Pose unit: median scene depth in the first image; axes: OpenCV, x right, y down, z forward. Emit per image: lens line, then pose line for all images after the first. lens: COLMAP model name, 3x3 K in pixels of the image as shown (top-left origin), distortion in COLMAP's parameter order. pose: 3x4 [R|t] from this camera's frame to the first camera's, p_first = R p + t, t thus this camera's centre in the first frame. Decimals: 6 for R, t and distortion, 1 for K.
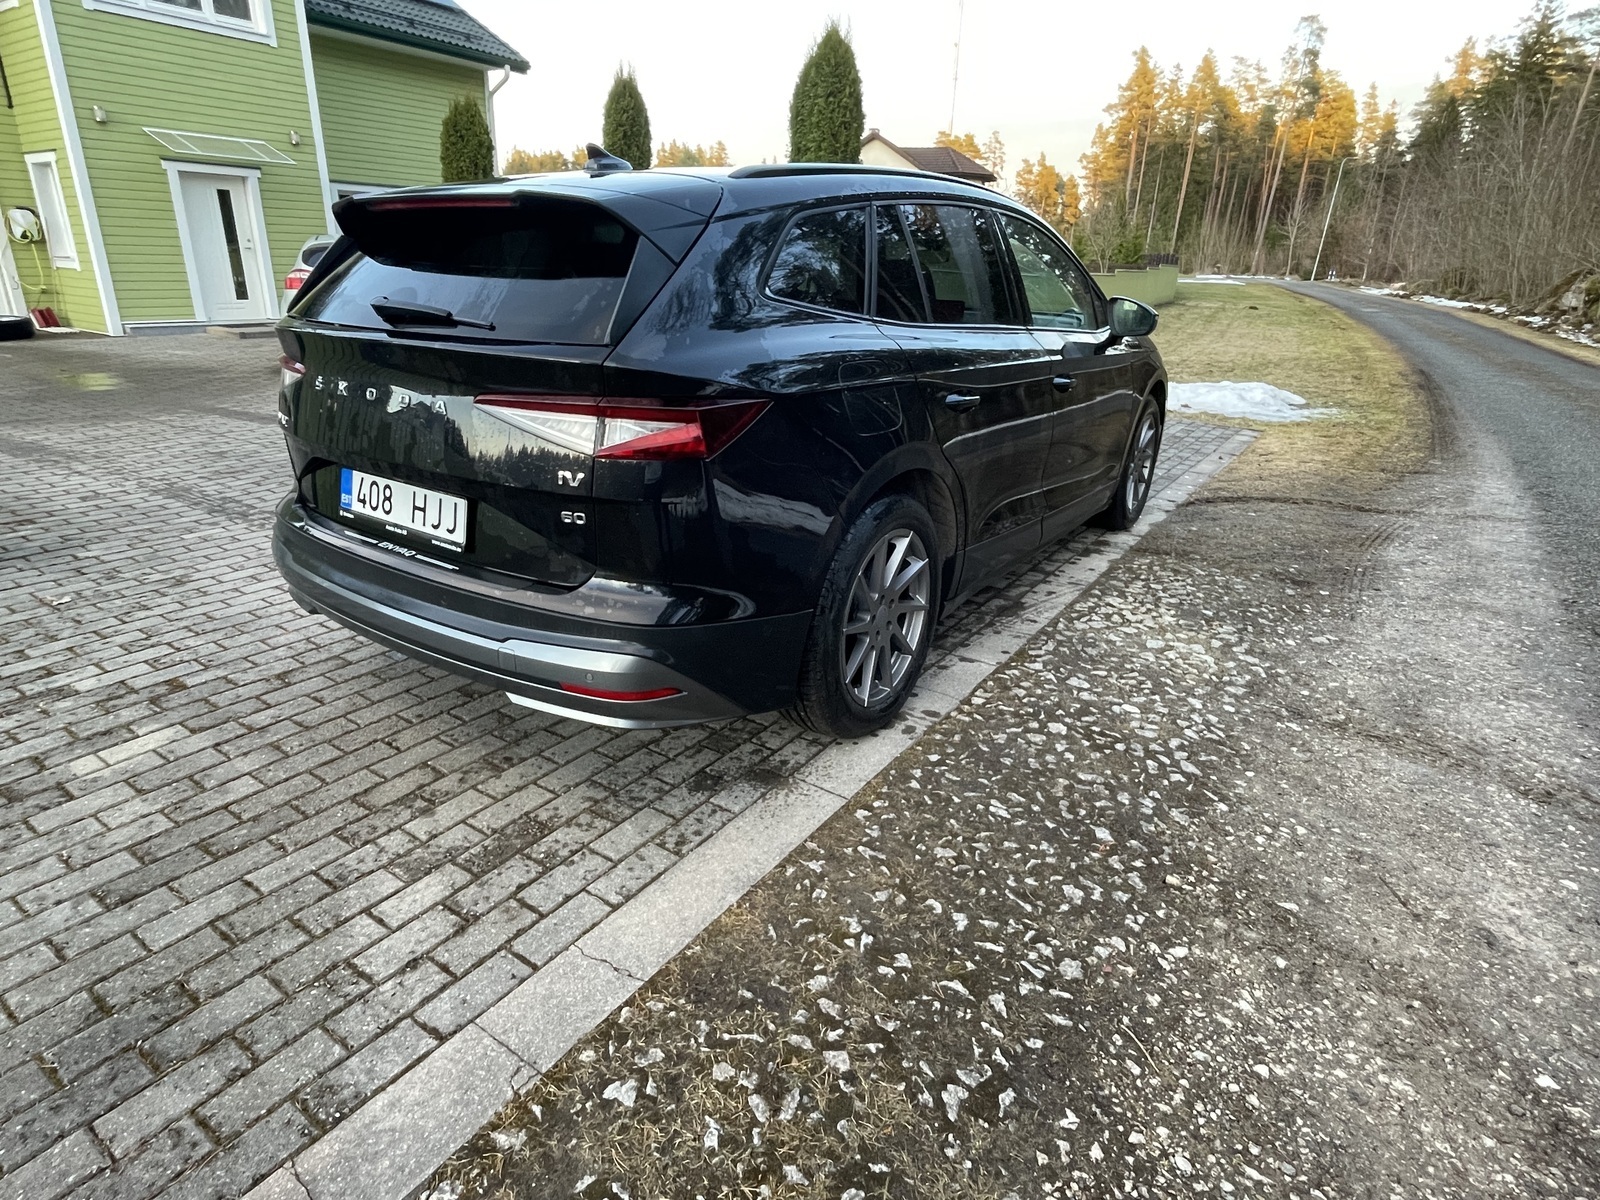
lens RADIAL K [[858.2, 0, 794.1], [0, 858.2, 596.3], [0, 0, 1]] dist [-0.002172, -0.001325]
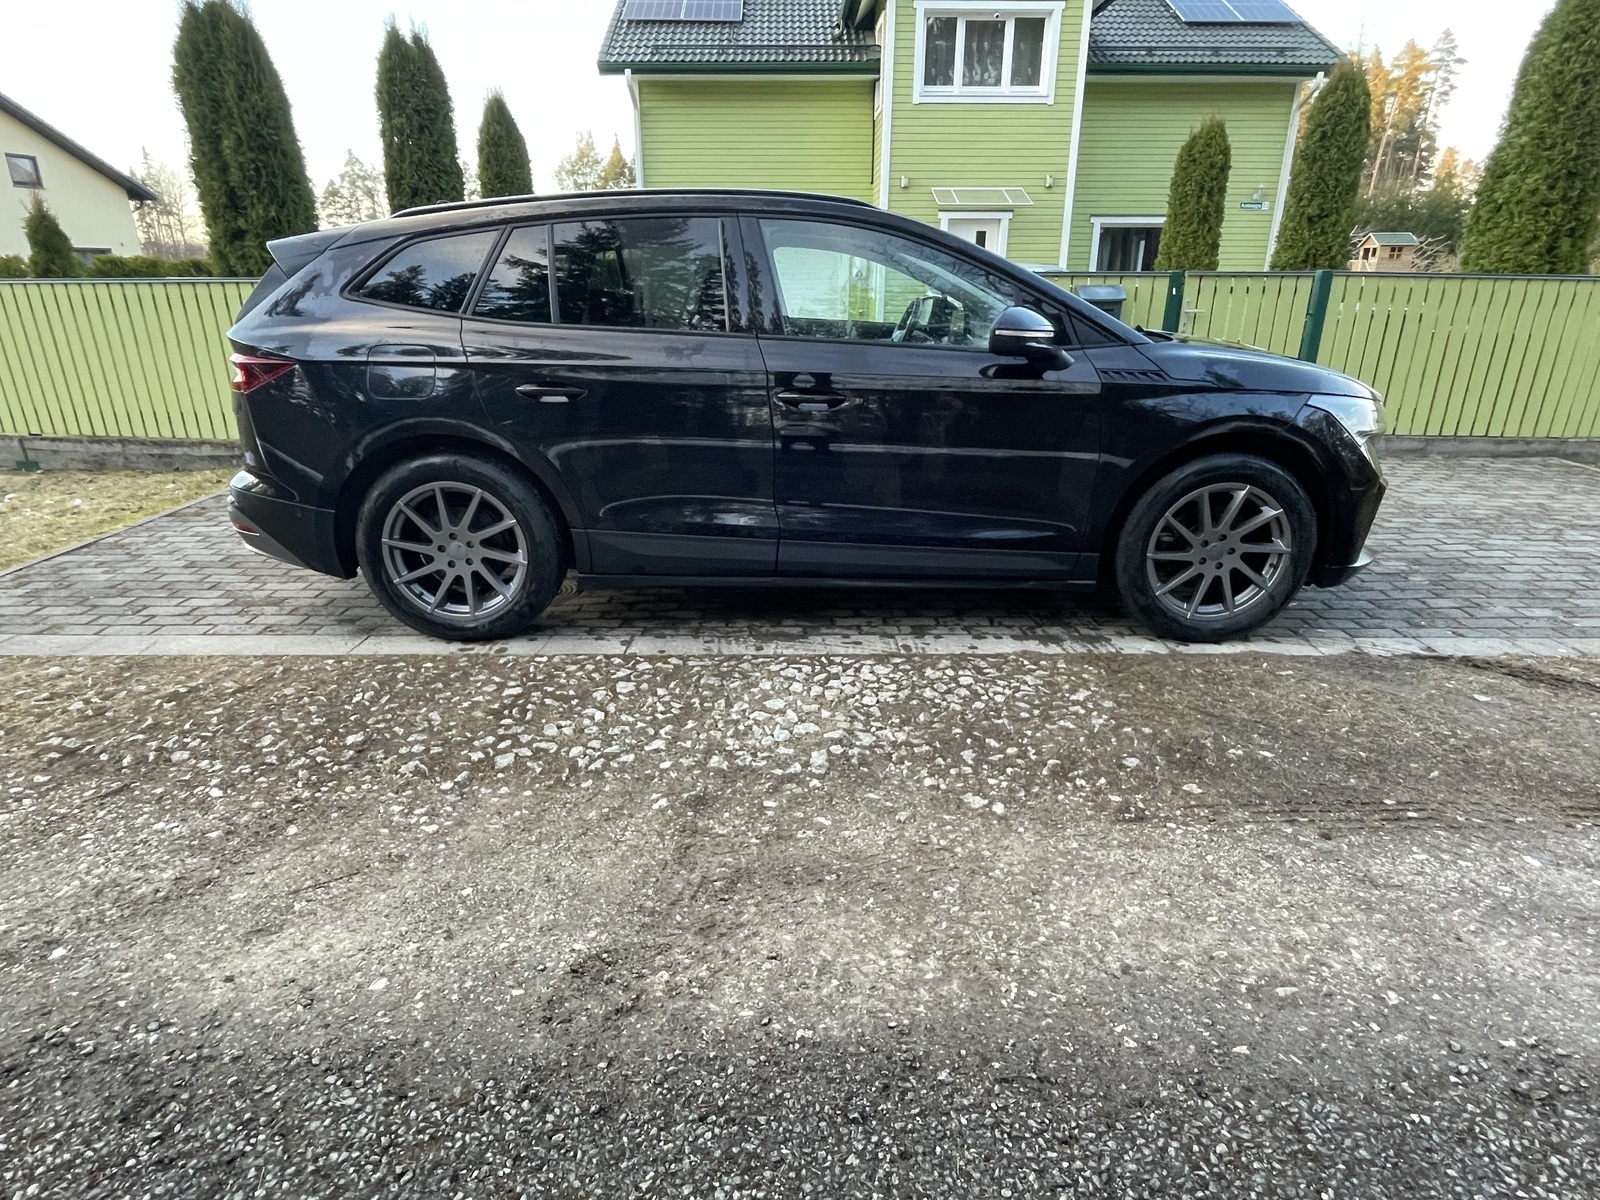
lens RADIAL K [[866.8, 0, 800.0], [0, 866.8, 600.0], [0, 0, 1]] dist [-0.002201, -0.001388]
pose [[0.578225, 0.257873, -0.774053, 1.278993], [-0.280668, 0.953702, 0.108061, -0.170459], [0.766082, 0.154768, 0.623831, 0.549386]]
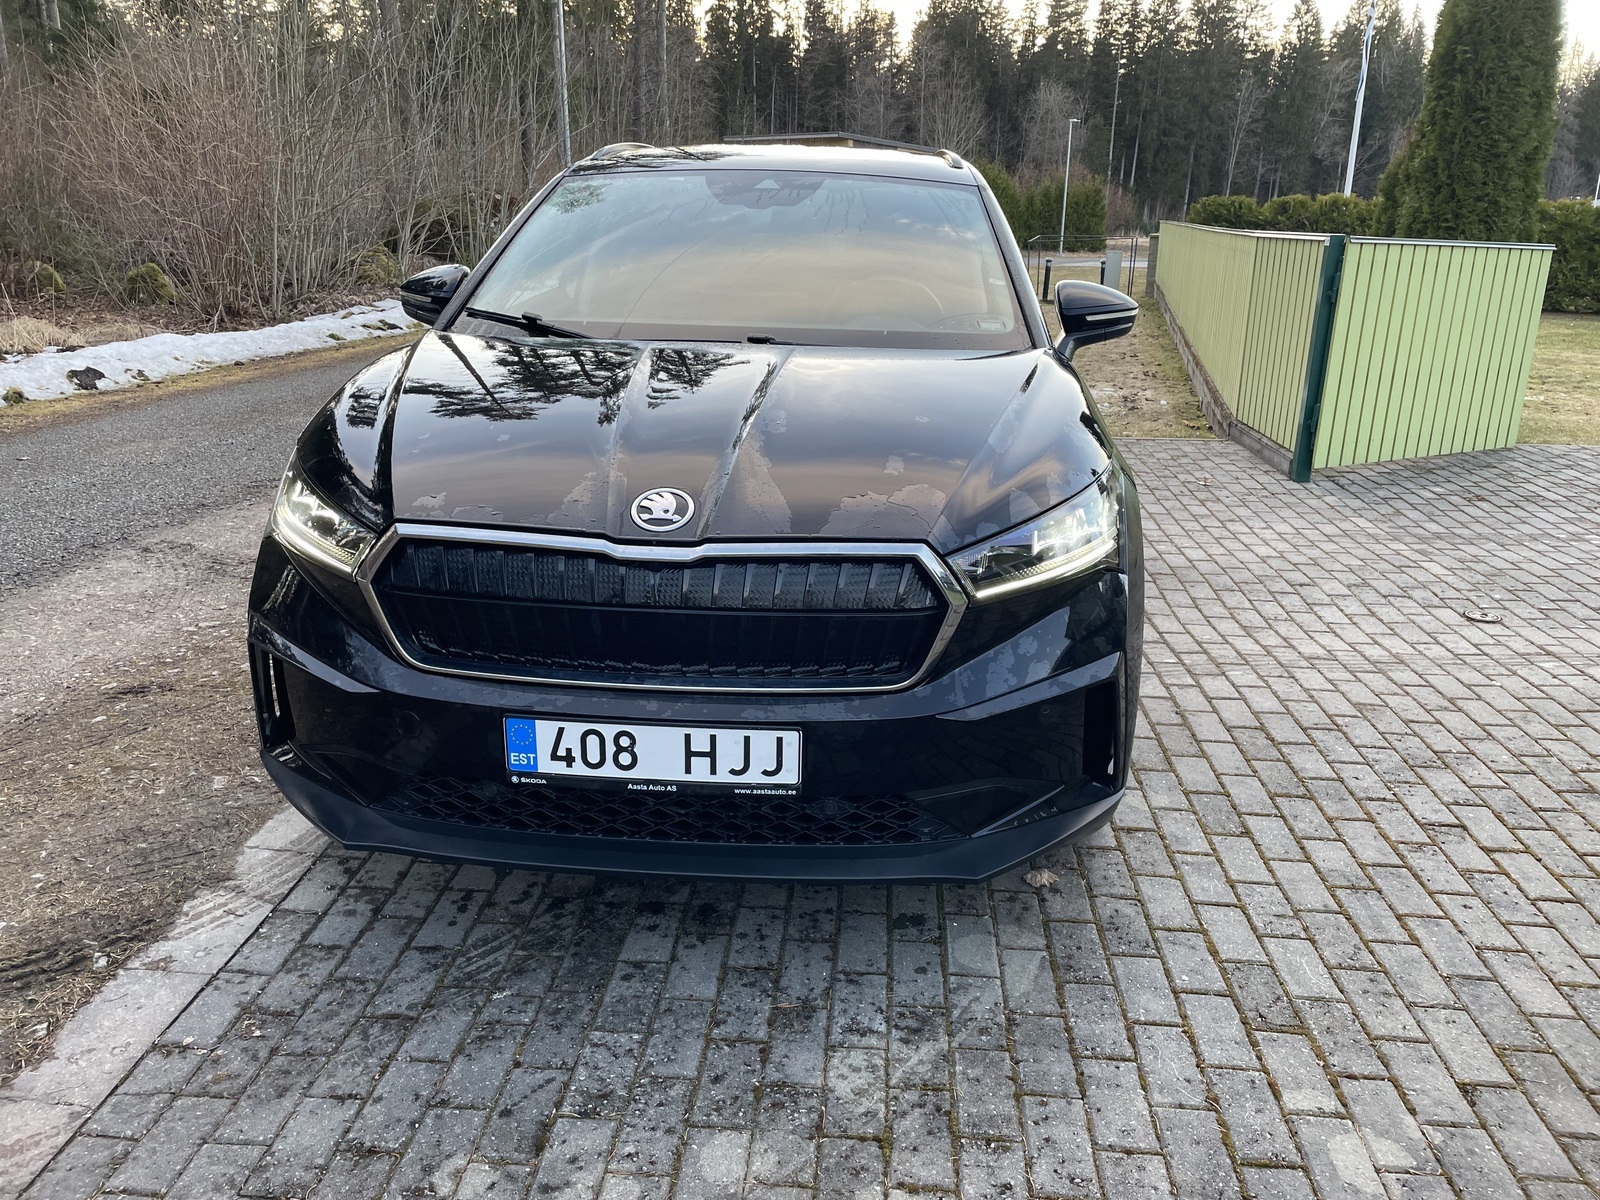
lens RADIAL K [[1201.9, 0, 800.0], [0, 1201.9, 600.0], [0, 0, 1]] dist [0.002308, -0.000992]
pose [[-0.862788, 0.118418, -0.491502, 0.869844], [-0.215239, 0.793637, 0.569045, -1.010055], [0.457459, 0.596756, -0.659253, 2.593498]]
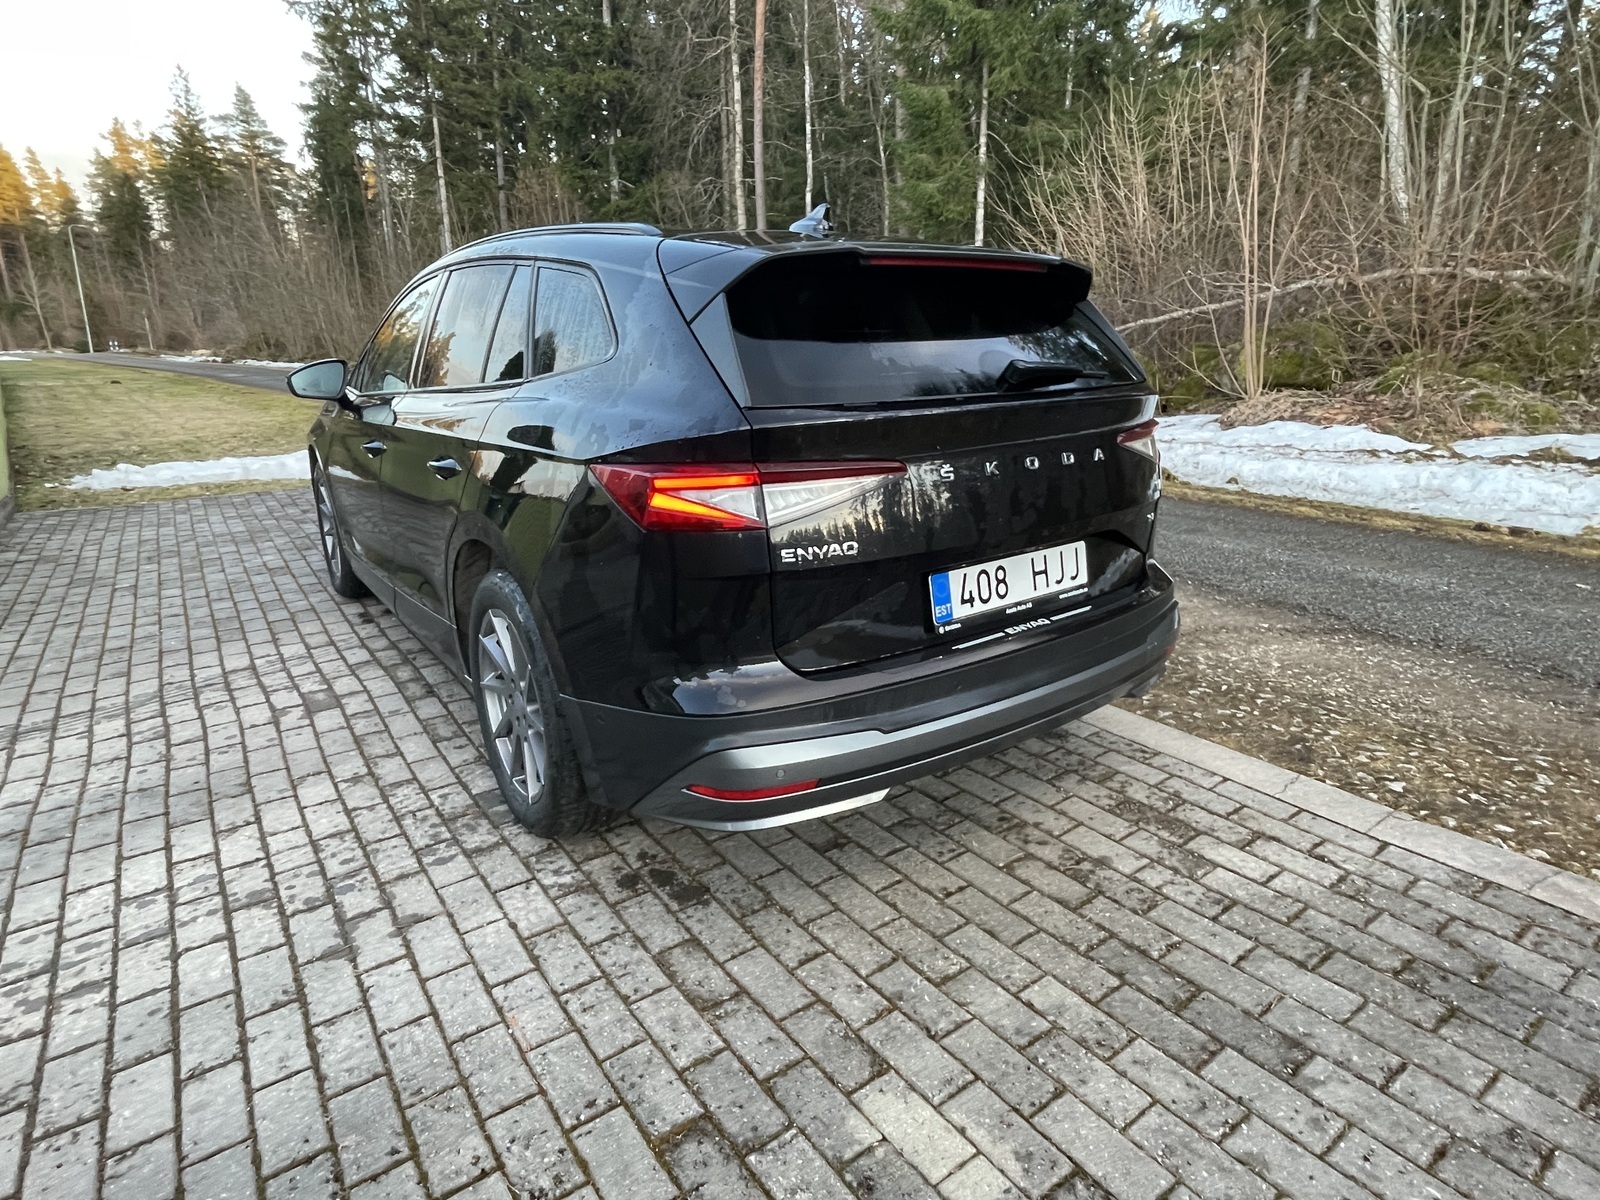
lens RADIAL K [[863.9, 0, 779.8], [0, 863.9, 597.3], [0, 0, 1]] dist [-0.004339, 0.000555]
pose [[0.349377, -0.299499, 0.887827, -1.067452], [0.362746, 0.916883, 0.166553, -0.260986], [-0.863916, 0.263866, 0.428980, 0.638999]]
